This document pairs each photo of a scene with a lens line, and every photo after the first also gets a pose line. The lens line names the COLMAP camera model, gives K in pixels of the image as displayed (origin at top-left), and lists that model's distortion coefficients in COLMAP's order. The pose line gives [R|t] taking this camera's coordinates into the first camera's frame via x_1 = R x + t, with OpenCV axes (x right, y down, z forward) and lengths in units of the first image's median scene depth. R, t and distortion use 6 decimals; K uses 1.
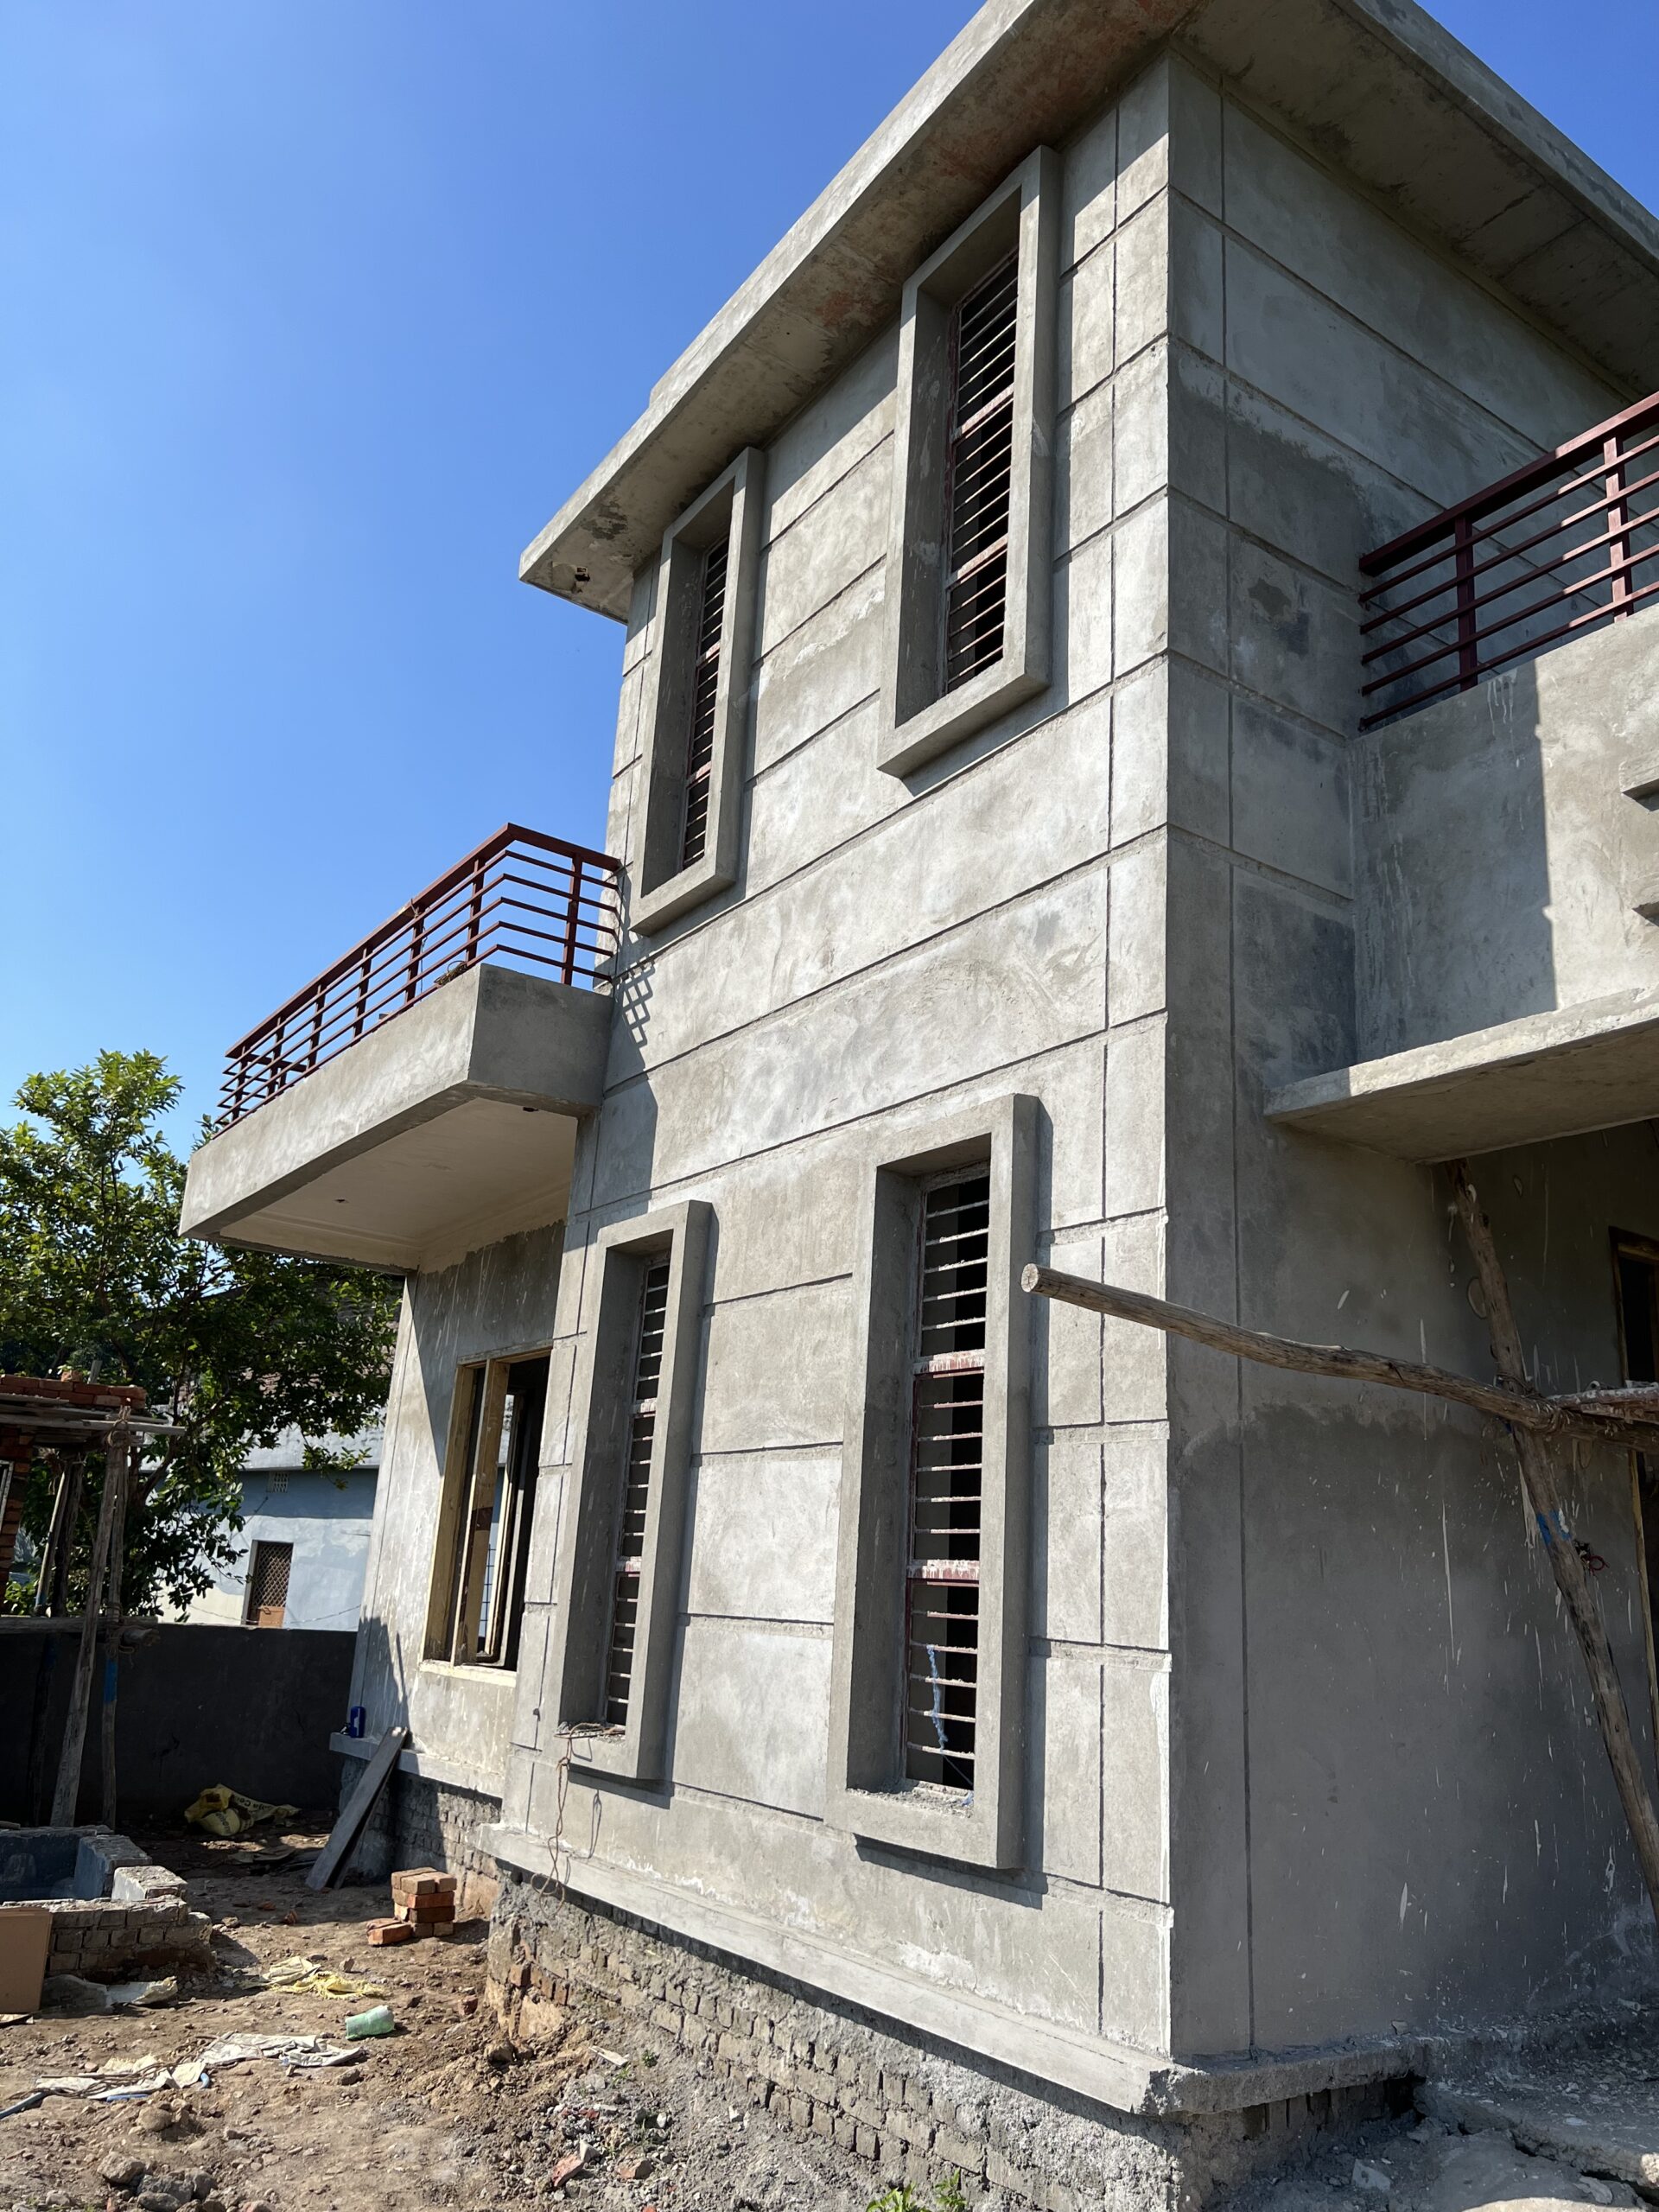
lens RADIAL K [[1647.3, 0, 827.4], [0, 1647.3, 1112.3], [0, 0, 1]] dist [0.055359, -0.088740]
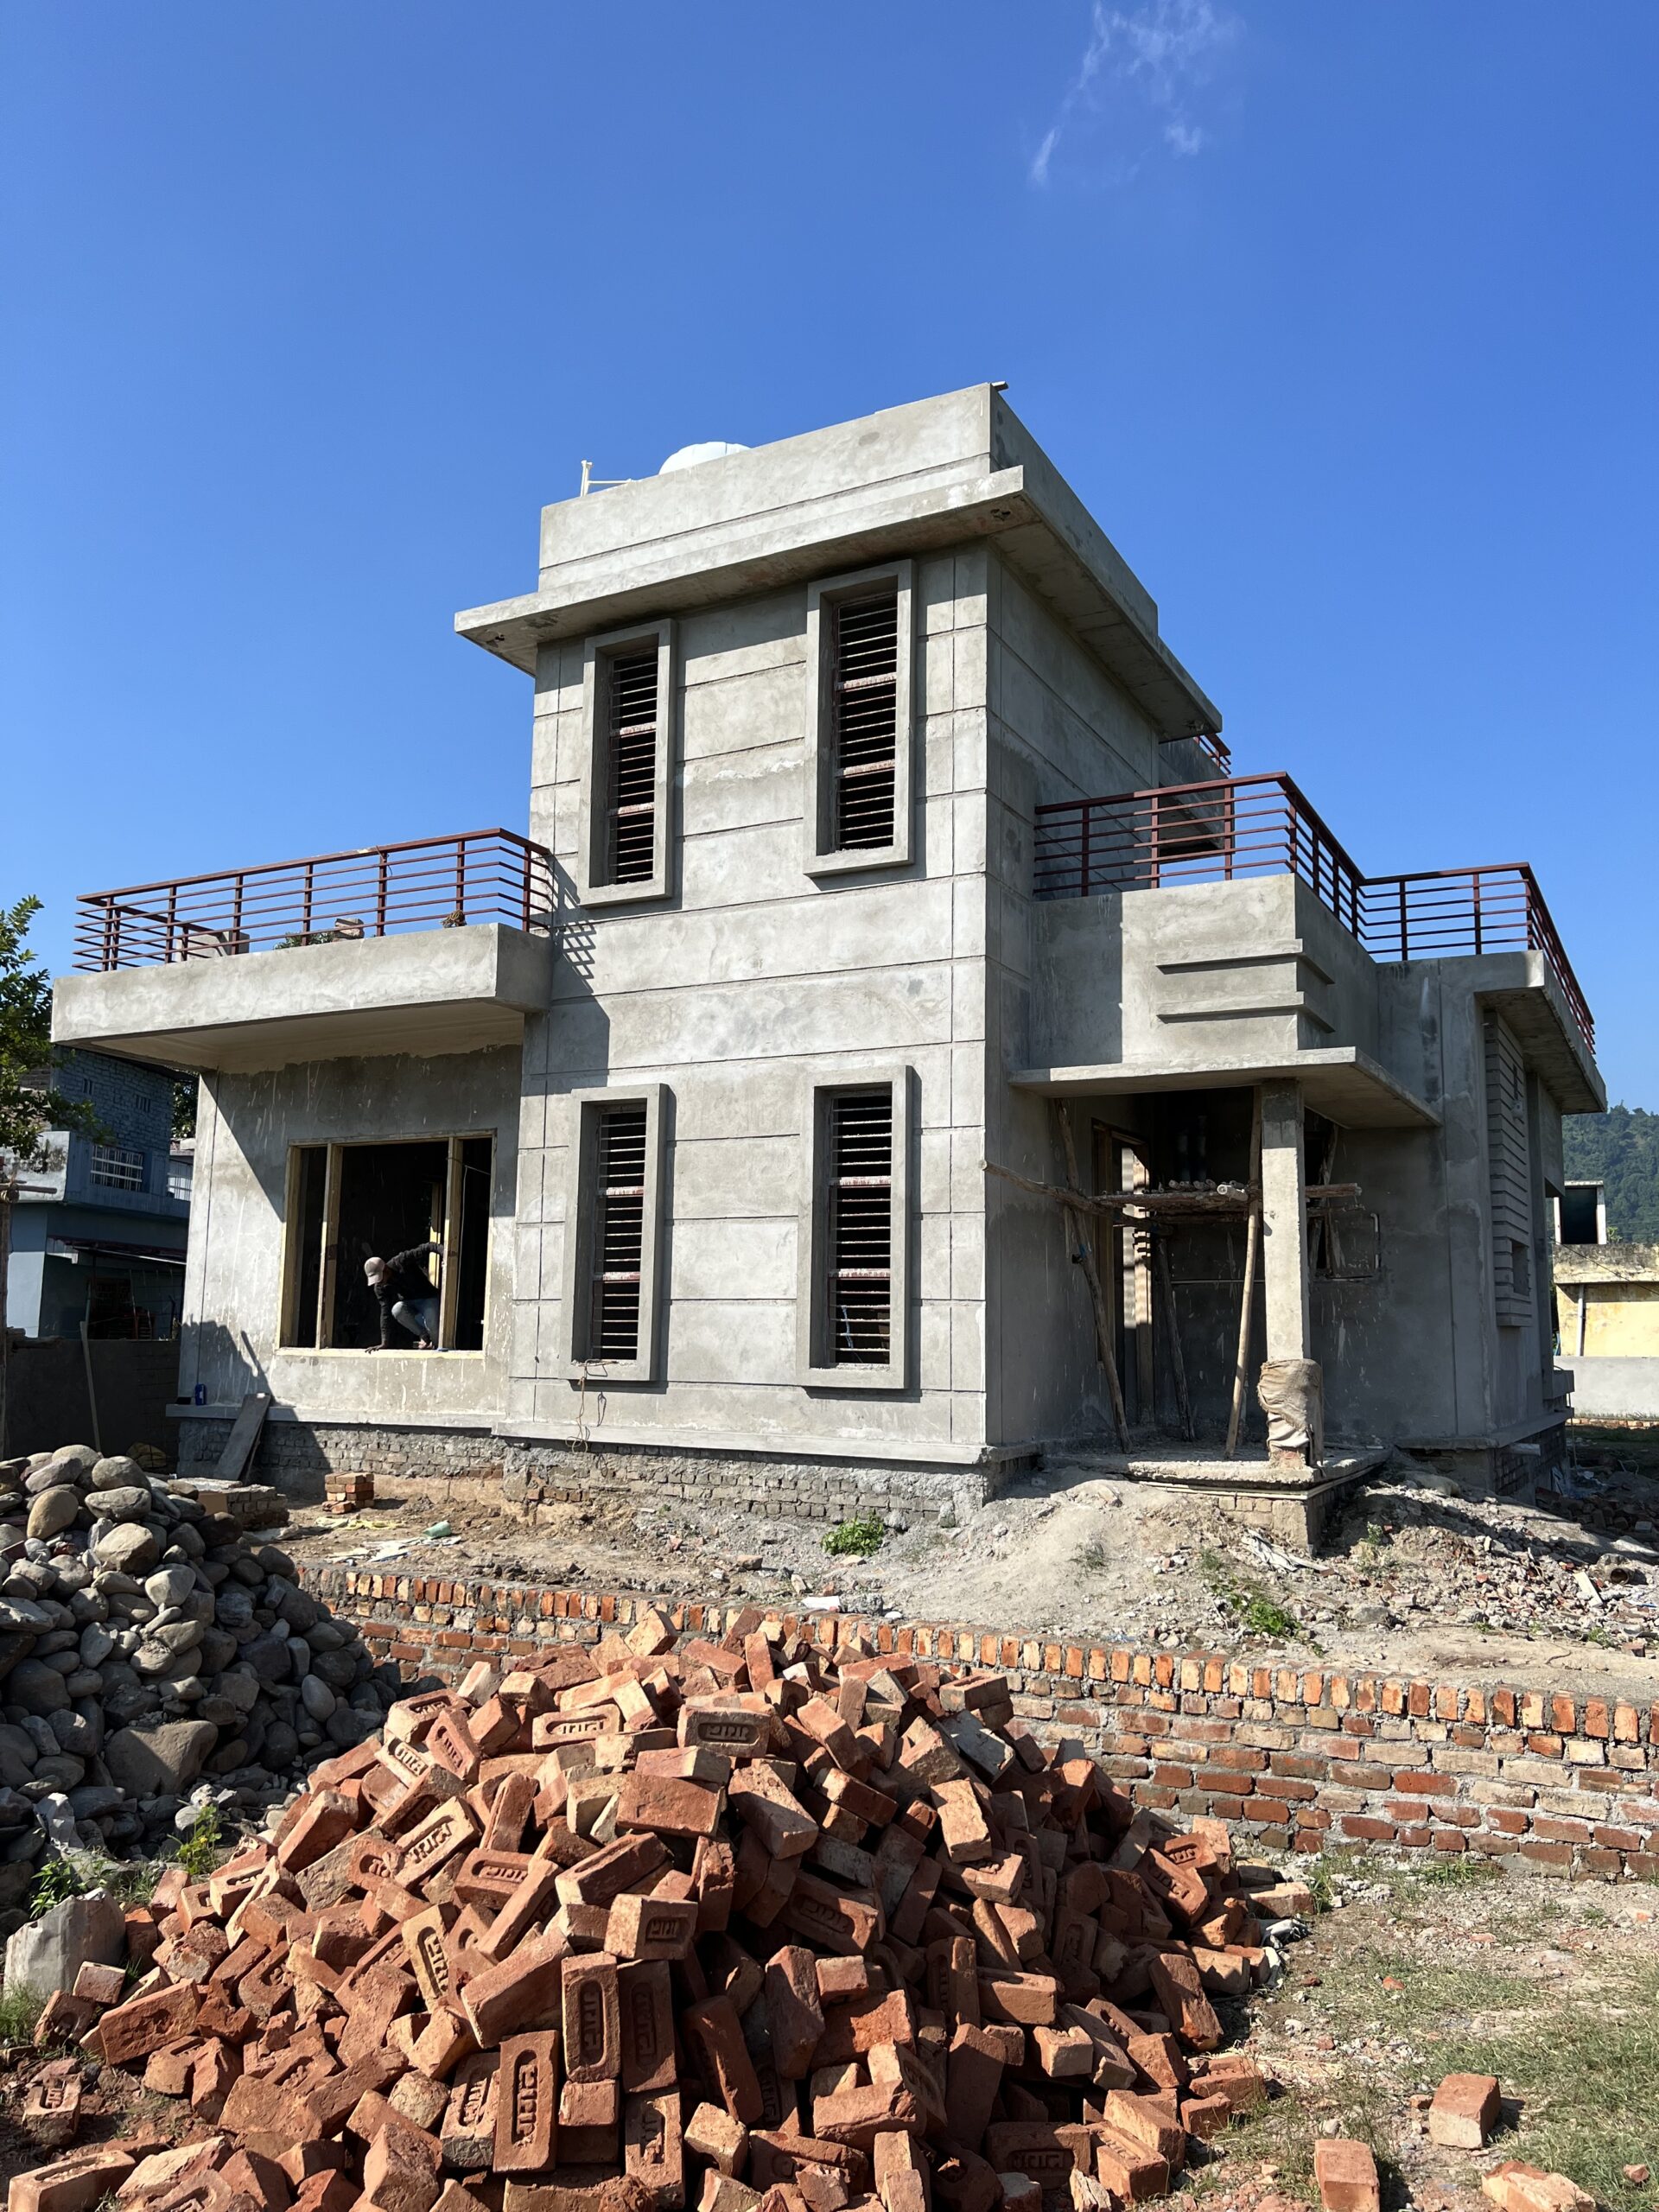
lens RADIAL K [[1664.4, 0, 829.5], [0, 1664.4, 1106.0], [0, 0, 1]] dist [0.073783, -0.100980]
pose [[0.883432, 0.017725, 0.468224, -0.874148], [-0.096805, 0.984629, 0.145376, -0.232856], [-0.458450, -0.173756, 0.871569, -0.782635]]
